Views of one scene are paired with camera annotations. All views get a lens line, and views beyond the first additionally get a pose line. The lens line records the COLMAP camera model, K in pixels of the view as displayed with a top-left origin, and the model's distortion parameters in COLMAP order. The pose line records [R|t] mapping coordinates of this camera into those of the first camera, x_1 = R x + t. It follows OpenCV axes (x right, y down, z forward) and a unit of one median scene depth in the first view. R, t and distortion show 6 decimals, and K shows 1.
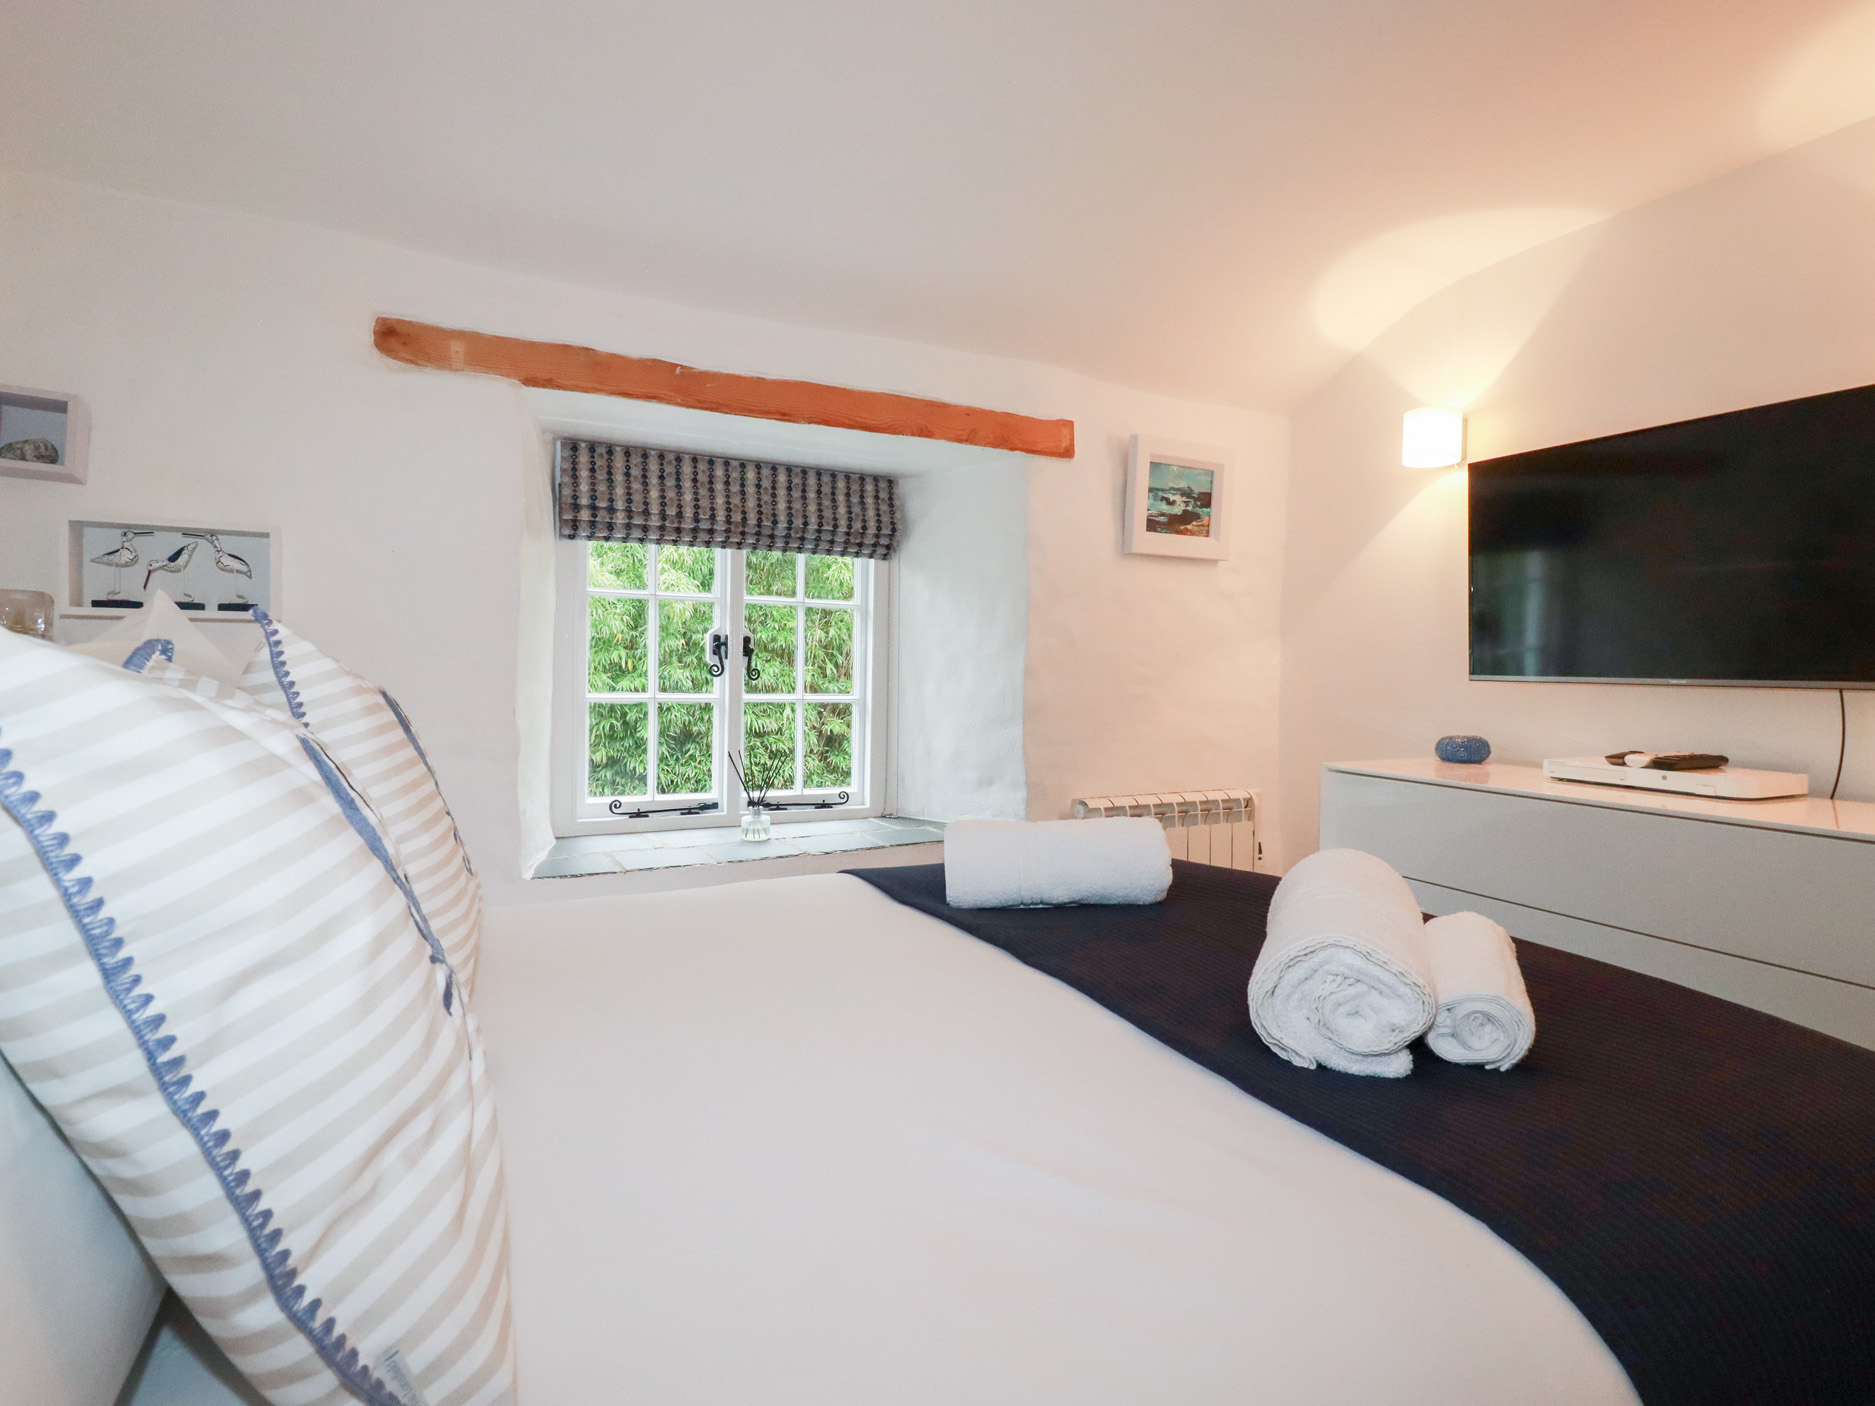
lens RADIAL K [[988.3, 0, 937.5], [0, 988.3, 703.0], [0, 0, 1]] dist [-0.003495, -0.001431]
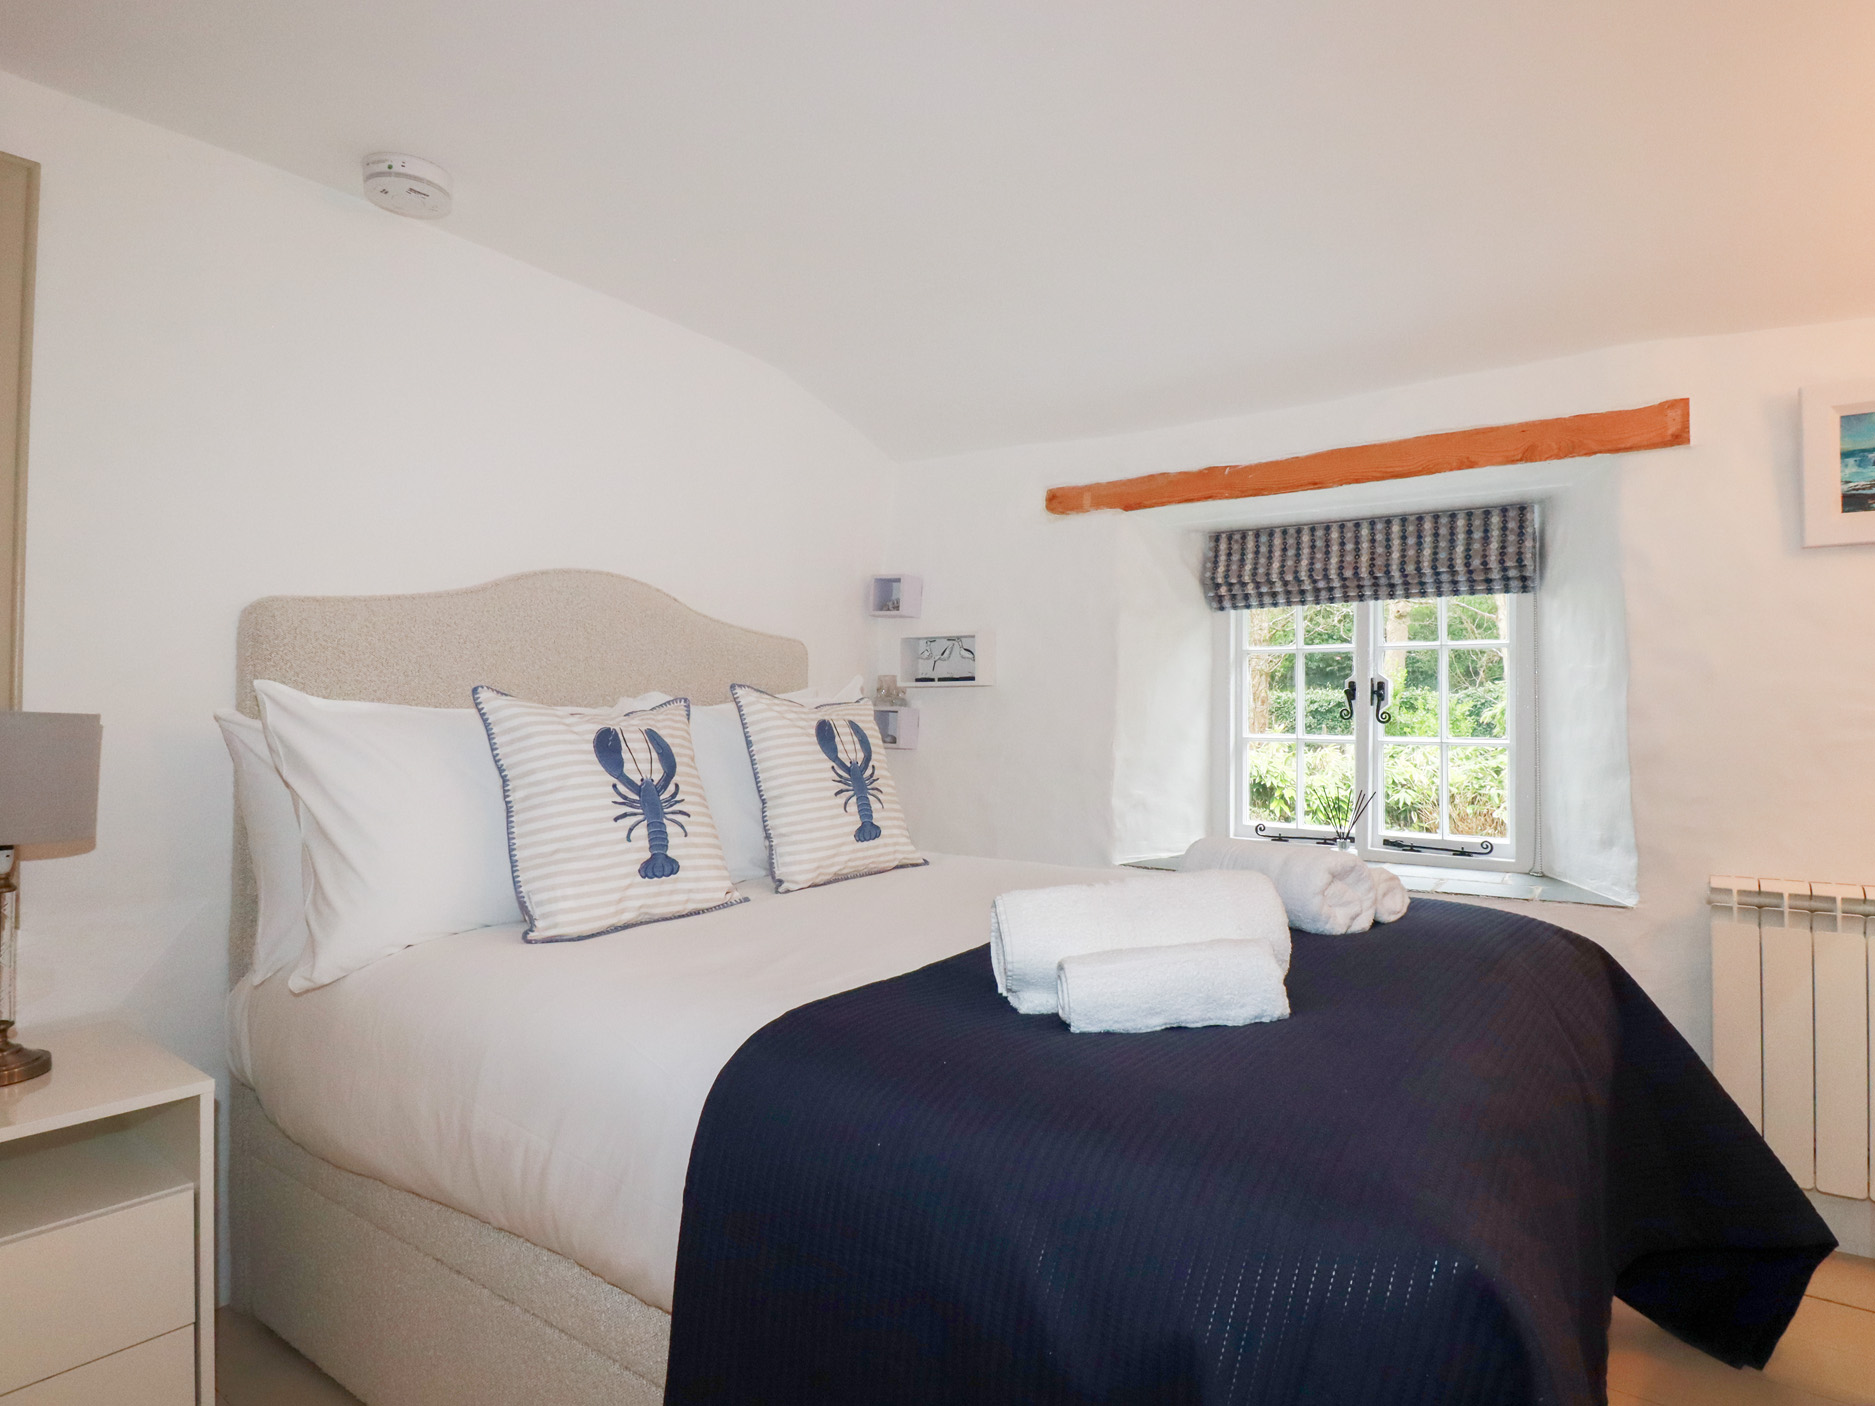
lens RADIAL K [[988.3, 0, 937.5], [0, 988.3, 703.0], [0, 0, 1]] dist [-0.003495, -0.001431]
pose [[0.457769, -0.020754, -0.888829, 0.565619], [-0.028902, 0.998852, -0.038209, 0.009842], [0.888601, 0.043179, 0.456644, 0.107276]]
